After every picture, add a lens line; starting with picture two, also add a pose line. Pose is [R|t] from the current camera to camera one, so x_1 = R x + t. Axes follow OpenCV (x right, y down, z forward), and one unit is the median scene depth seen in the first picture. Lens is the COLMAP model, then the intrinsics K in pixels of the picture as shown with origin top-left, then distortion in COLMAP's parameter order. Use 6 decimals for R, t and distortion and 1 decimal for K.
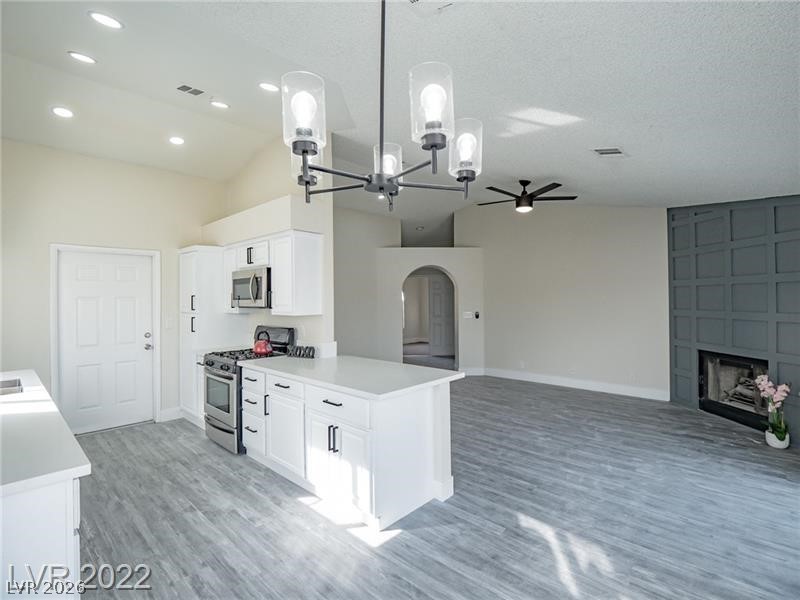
lens RADIAL K [[392.0, 0, 401.8], [0, 392.0, 296.8], [0, 0, 1]] dist [0.000351, 0.000164]
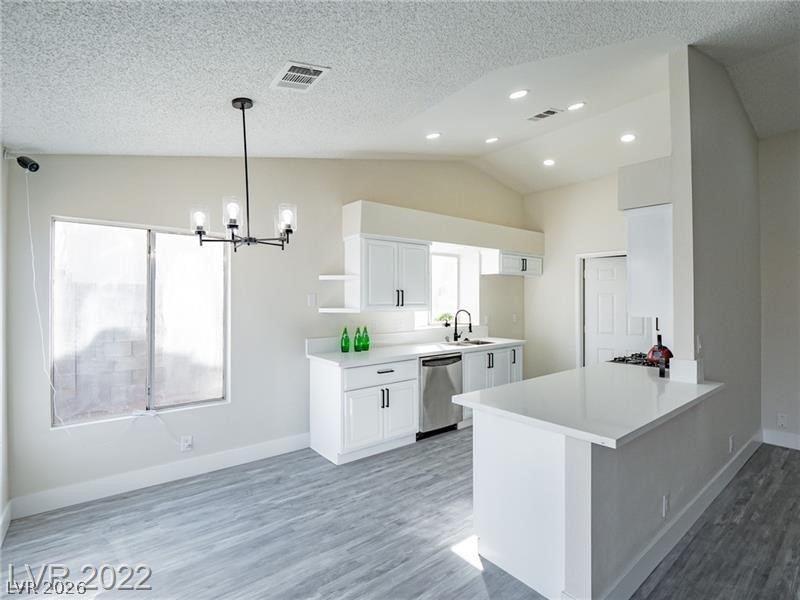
lens RADIAL K [[392.0, 0, 401.8], [0, 392.0, 296.8], [0, 0, 1]] dist [0.000351, 0.000164]
pose [[-0.137548, 0.006695, -0.990472, 0.863646], [0.007915, 0.999953, 0.005660, -0.001071], [0.990463, -0.007061, -0.137595, 0.957390]]
